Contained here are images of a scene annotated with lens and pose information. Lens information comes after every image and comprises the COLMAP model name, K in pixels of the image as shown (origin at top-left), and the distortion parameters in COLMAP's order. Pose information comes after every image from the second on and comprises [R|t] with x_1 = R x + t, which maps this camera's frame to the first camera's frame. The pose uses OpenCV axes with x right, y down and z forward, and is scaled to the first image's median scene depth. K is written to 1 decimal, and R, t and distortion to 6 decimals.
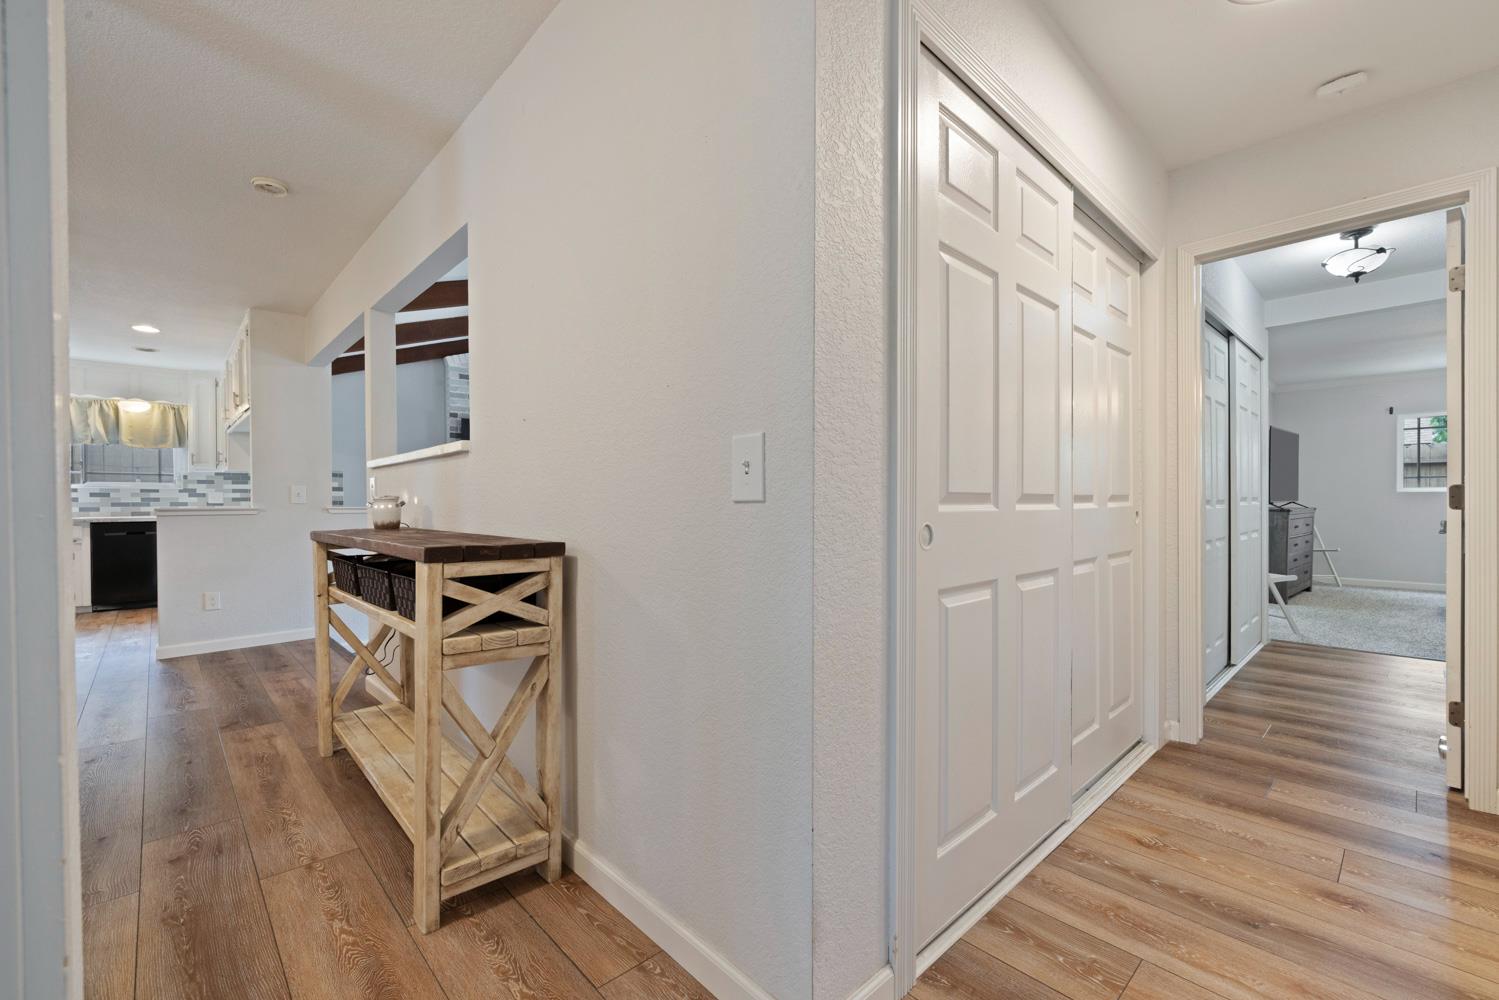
lens RADIAL K [[641.4, 0, 755.5], [0, 641.4, 507.5], [0, 0, 1]] dist [0.000381, 0.001605]
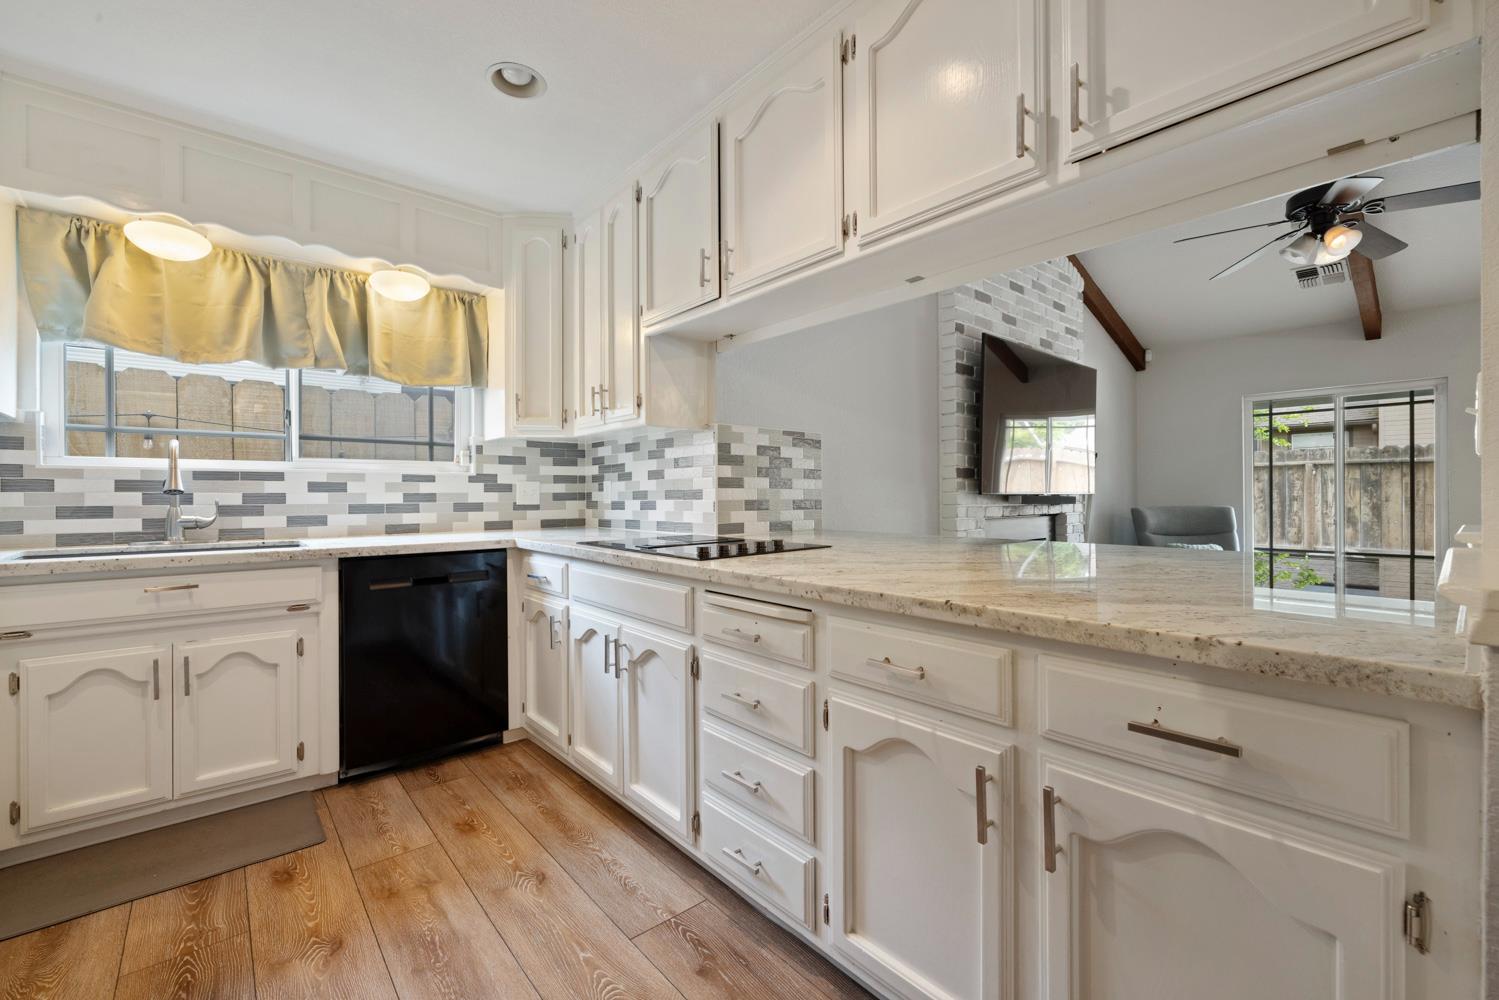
lens RADIAL K [[641.4, 0, 760.7], [0, 641.4, 496.8], [0, 0, 1]] dist [0.000381, 0.001605]
pose [[0.998280, -0.002569, -0.058569, -0.671774], [0.002004, 0.999951, -0.009697, -0.007910], [0.058591, 0.009563, 0.998236, 0.557920]]
